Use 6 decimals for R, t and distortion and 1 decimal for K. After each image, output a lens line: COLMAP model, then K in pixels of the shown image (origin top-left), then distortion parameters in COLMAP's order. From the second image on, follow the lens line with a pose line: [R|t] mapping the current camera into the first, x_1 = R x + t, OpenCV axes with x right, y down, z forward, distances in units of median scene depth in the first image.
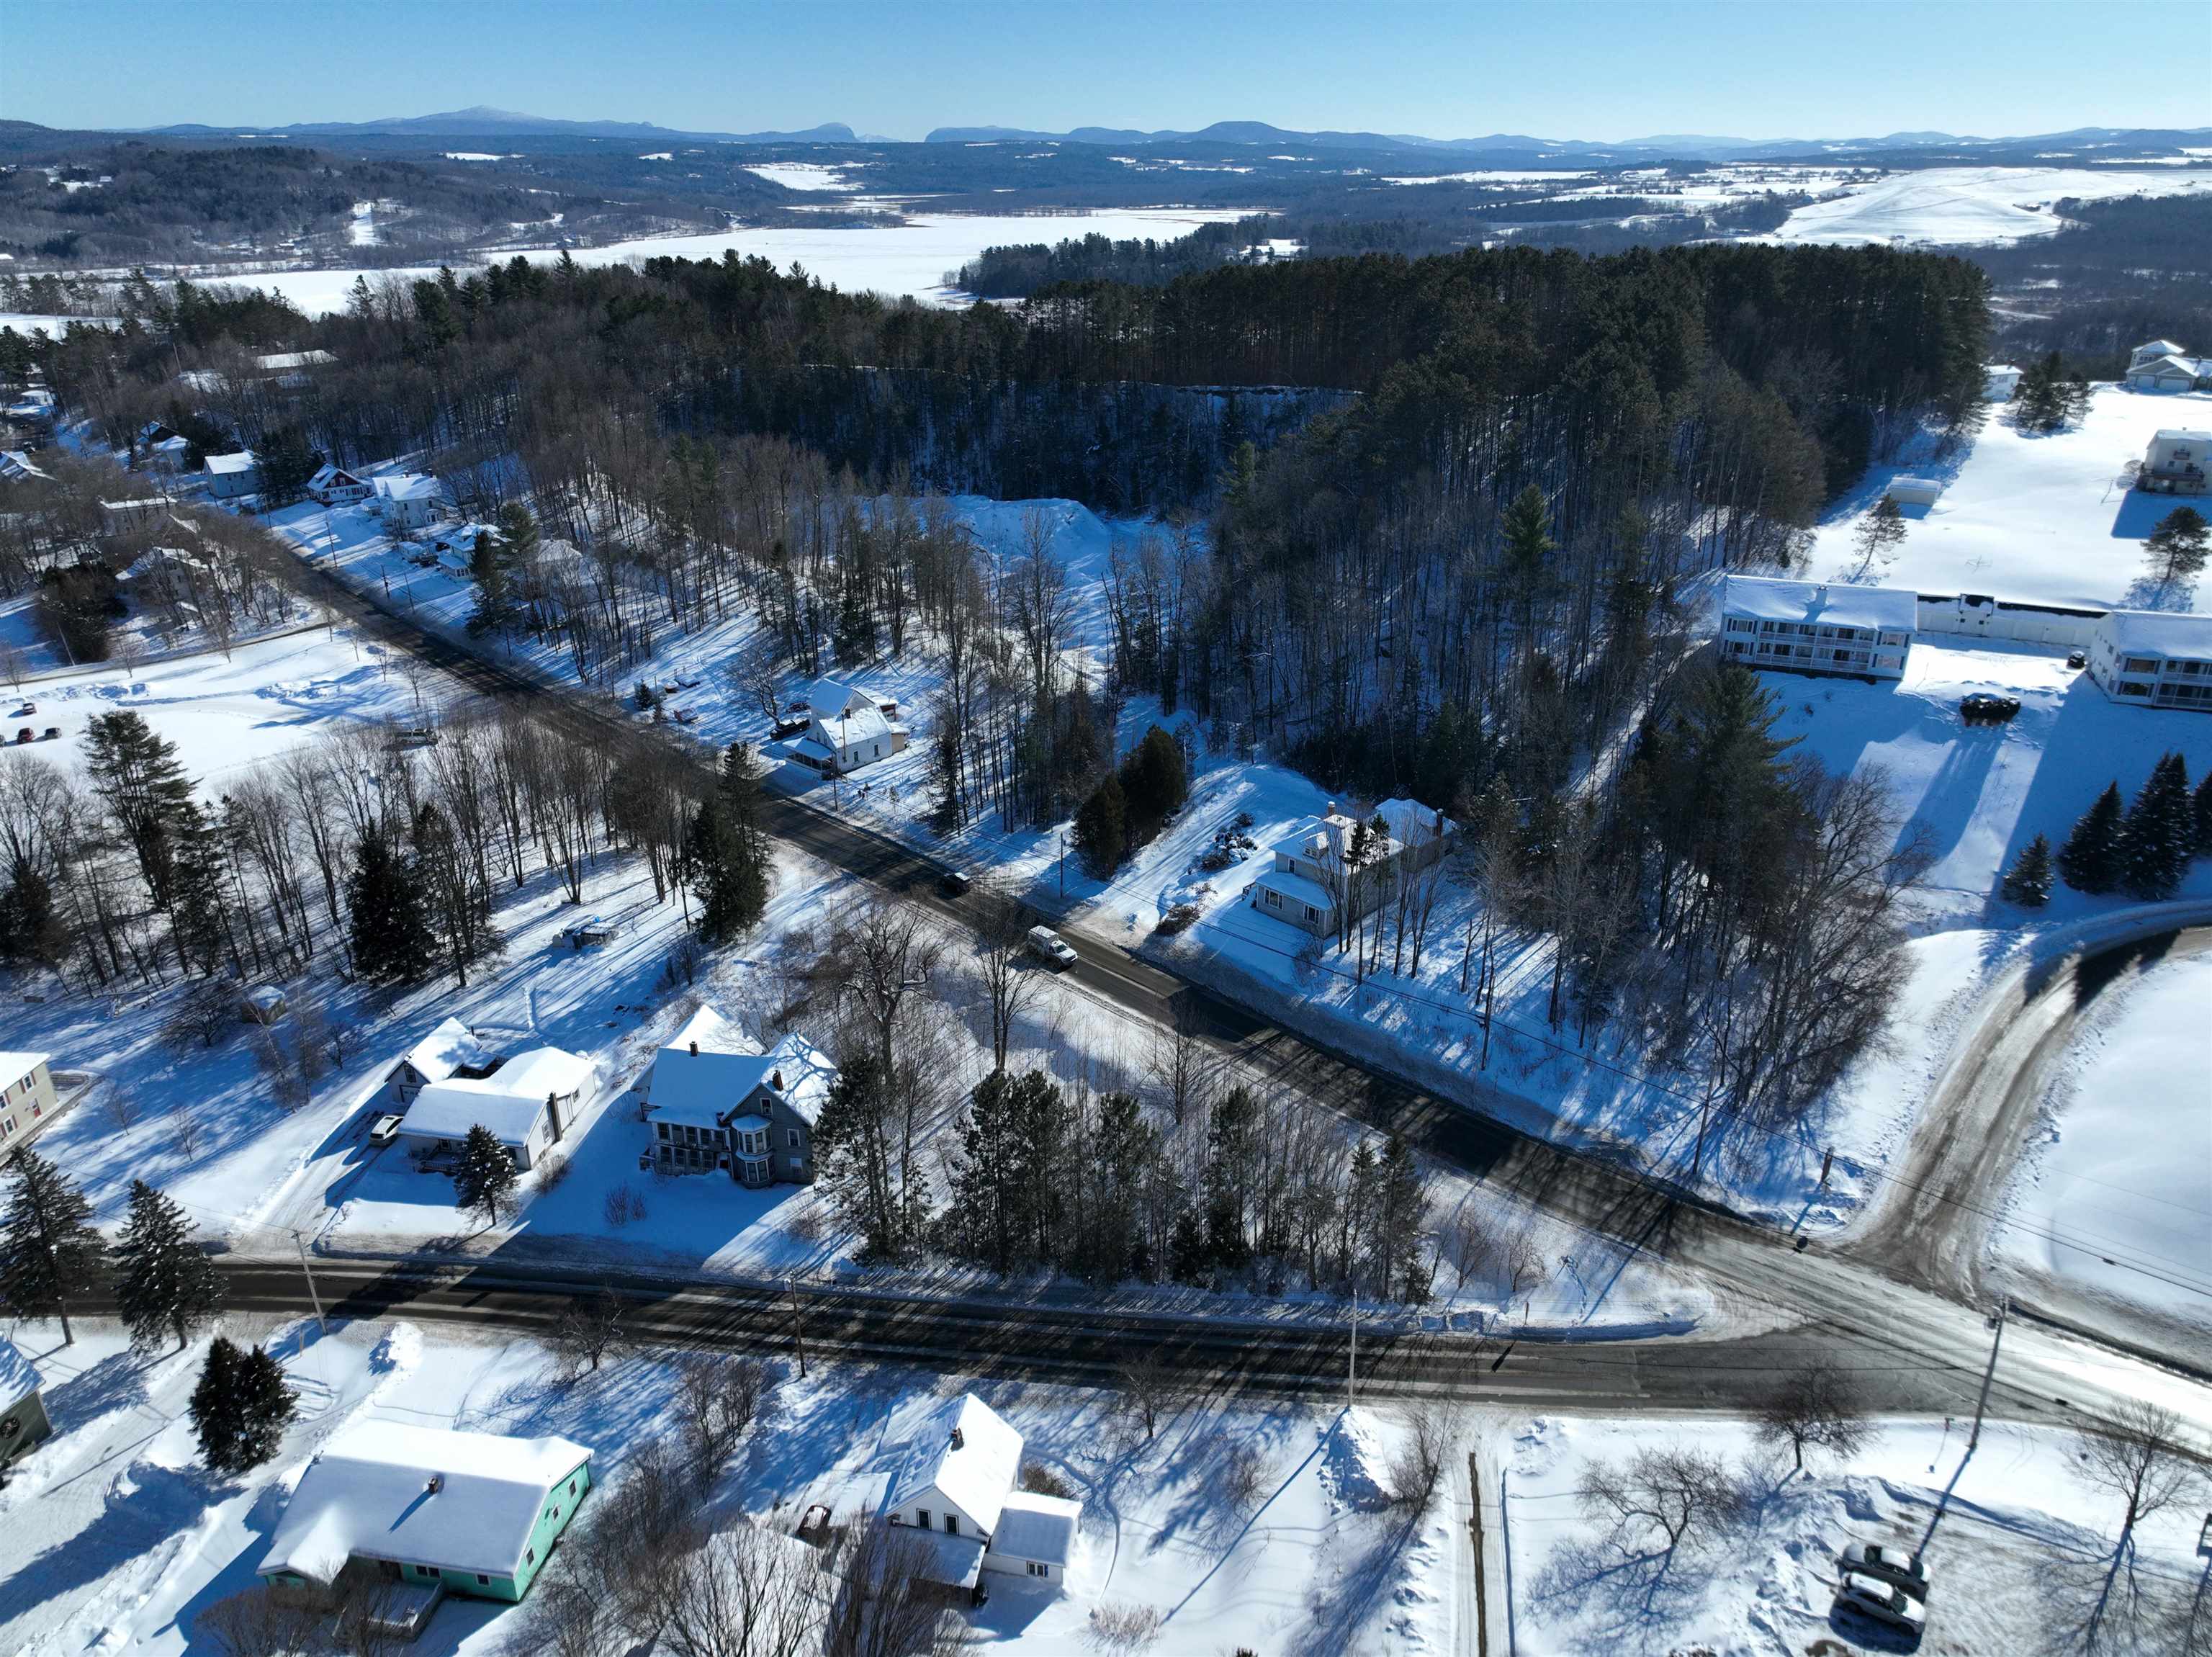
lens RADIAL K [[1546.4, 0, 1106.9], [0, 1546.4, 836.8], [0, 0, 1]] dist [-0.005654, 0.020466]
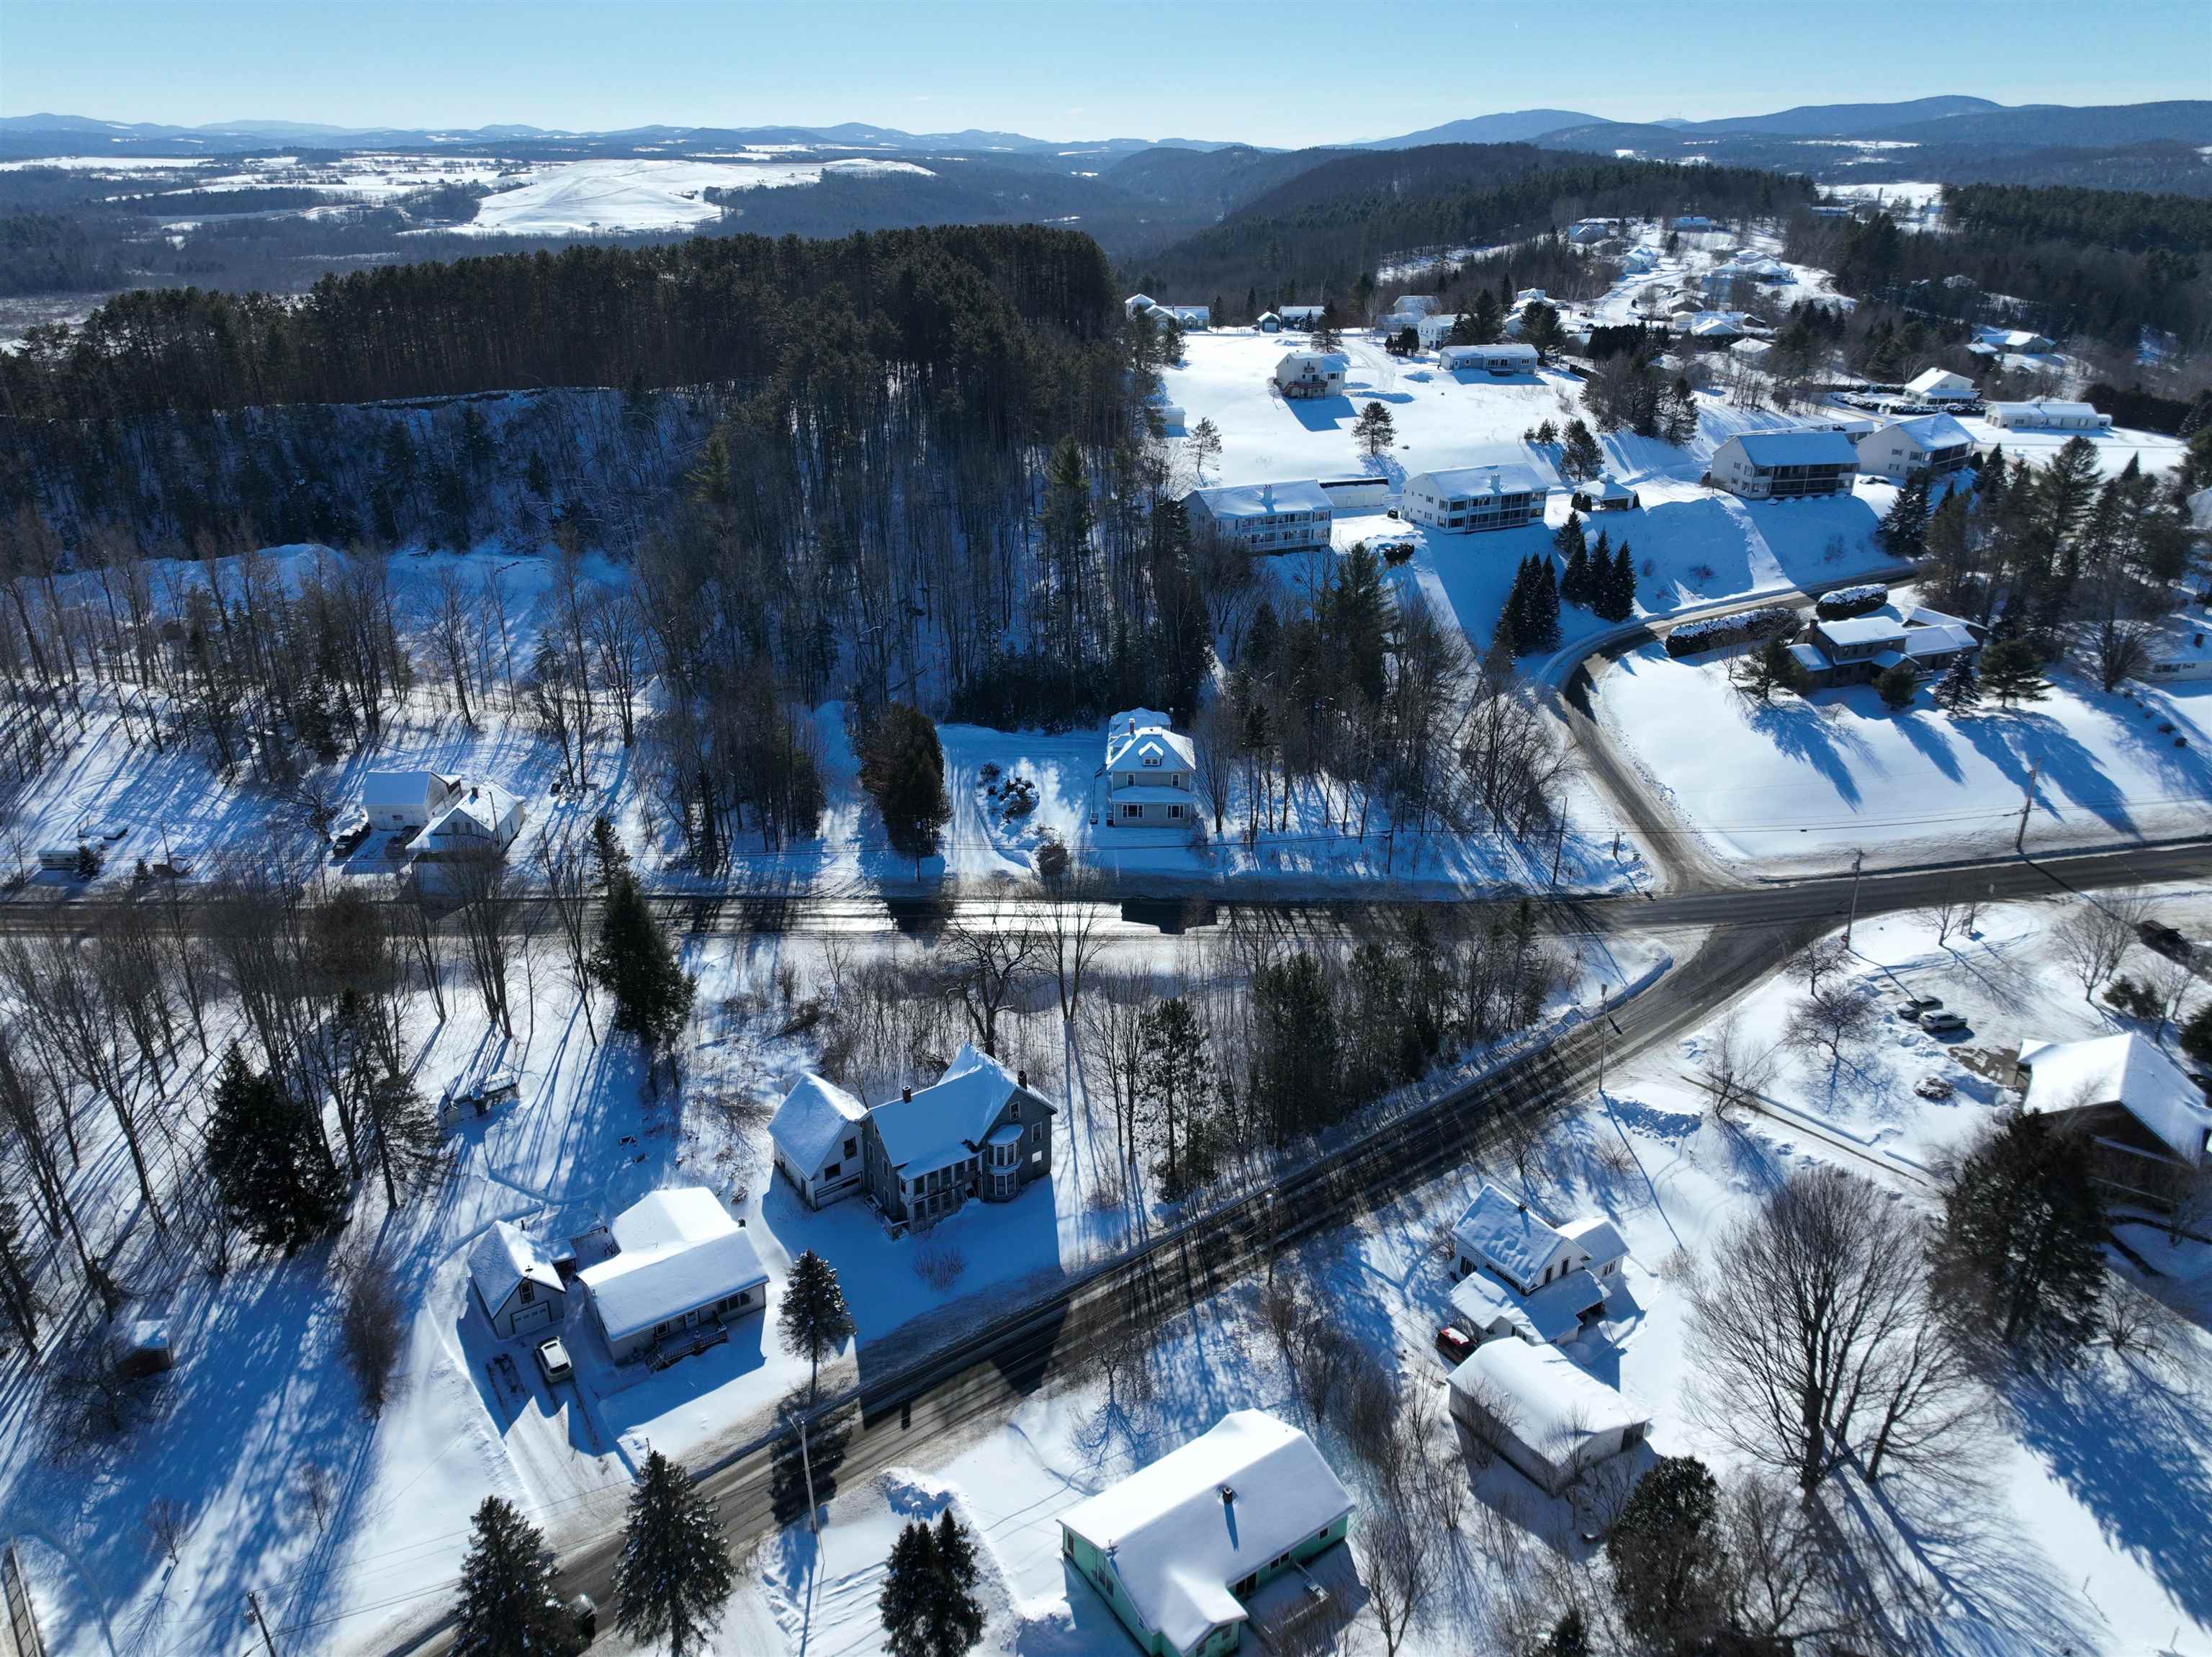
lens RADIAL K [[1532.6, 0, 1099.0], [0, 1532.6, 856.2], [0, 0, 1]] dist [0.013377, 0.005795]
pose [[0.711126, -0.288770, 0.641024, -0.745174], [0.277580, 0.953004, 0.121376, -0.083359], [-0.645948, 0.091621, 0.757863, 0.201142]]
